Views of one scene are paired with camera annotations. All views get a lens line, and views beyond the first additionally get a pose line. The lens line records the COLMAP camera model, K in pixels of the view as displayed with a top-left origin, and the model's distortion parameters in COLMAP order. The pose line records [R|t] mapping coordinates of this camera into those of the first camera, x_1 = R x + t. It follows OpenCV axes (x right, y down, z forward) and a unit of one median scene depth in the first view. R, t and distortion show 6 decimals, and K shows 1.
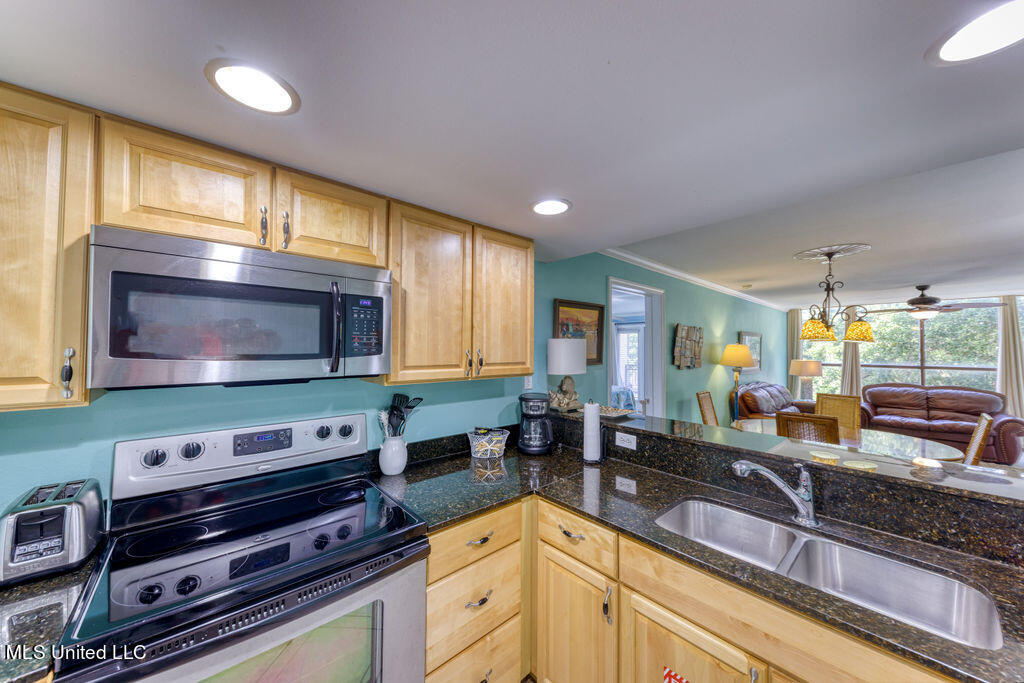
lens RADIAL K [[354.4, 0, 511.0], [0, 354.4, 341.4], [0, 0, 1]] dist [0.006844, -0.001579]
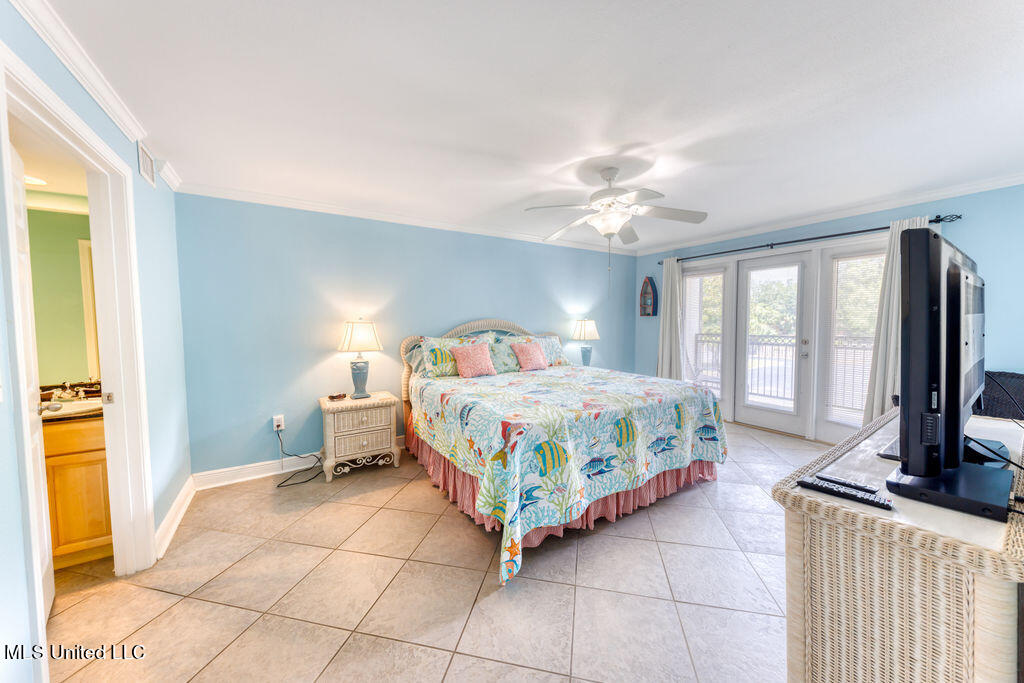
lens RADIAL K [[354.4, 0, 504.6], [0, 354.4, 336.8], [0, 0, 1]] dist [0.006844, -0.001579]
pose [[0.984044, -0.010219, -0.177633, 0.738119], [0.022181, 0.997607, 0.065488, 0.169579], [0.176539, -0.068383, 0.981915, 2.356241]]
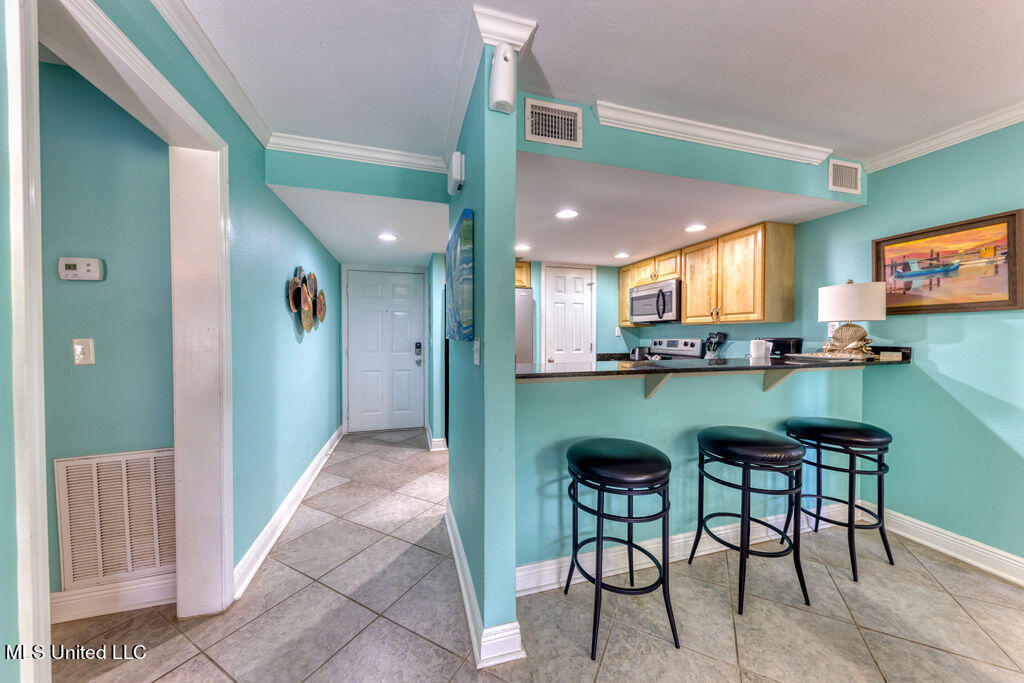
lens RADIAL K [[354.4, 0, 511.9], [0, 354.4, 341.5], [0, 0, 1]] dist [0.006844, -0.001579]
pose [[-0.424066, 0.007911, -0.905597, 2.257965], [0.012009, 0.999923, 0.003112, 0.207439], [0.905551, -0.009556, -0.424129, 0.921381]]
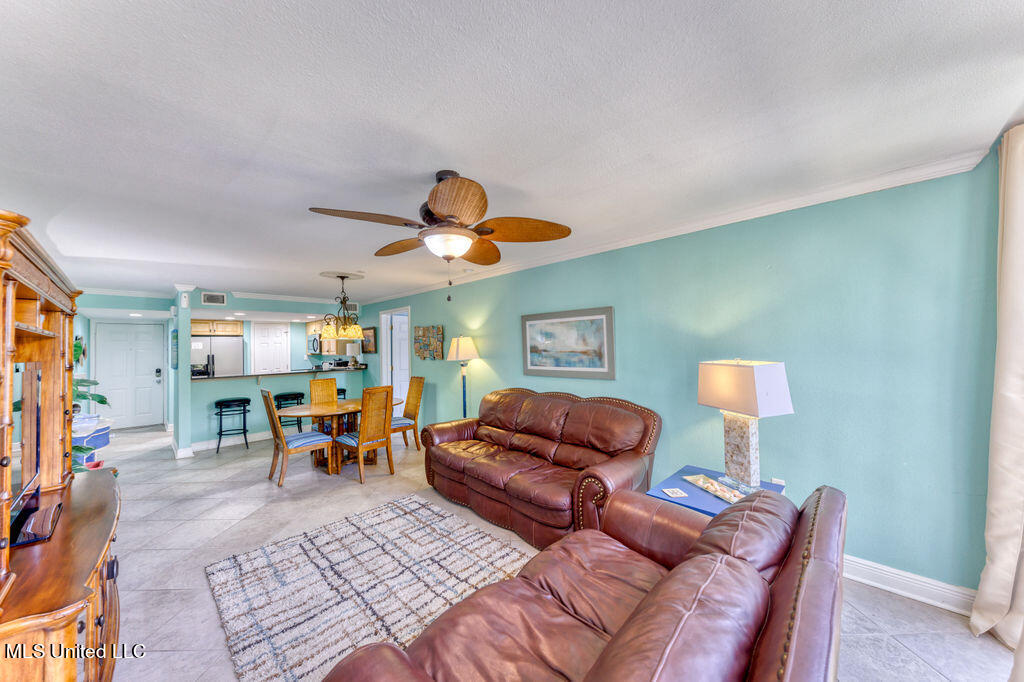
lens RADIAL K [[354.4, 0, 510.8], [0, 354.4, 339.1], [0, 0, 1]] dist [0.006844, -0.001579]
pose [[0.069341, -0.030571, -0.997125, 4.987015], [0.039535, 0.998829, -0.027874, 0.137754], [0.996809, -0.037489, 0.070468, 3.326336]]
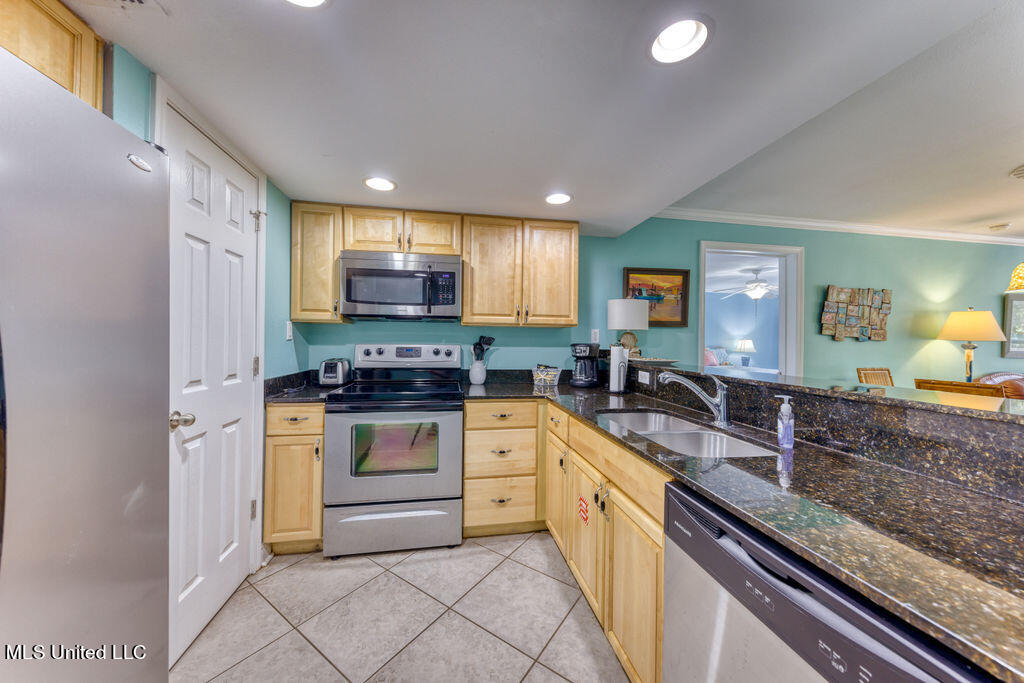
lens RADIAL K [[354.4, 0, 507.6], [0, 354.4, 339.5], [0, 0, 1]] dist [0.006844, -0.001579]
pose [[0.848861, 0.003301, -0.528607, 0.697017], [0.004018, 0.999911, 0.012698, 0.166158], [0.528602, -0.012903, 0.848772, -0.316419]]
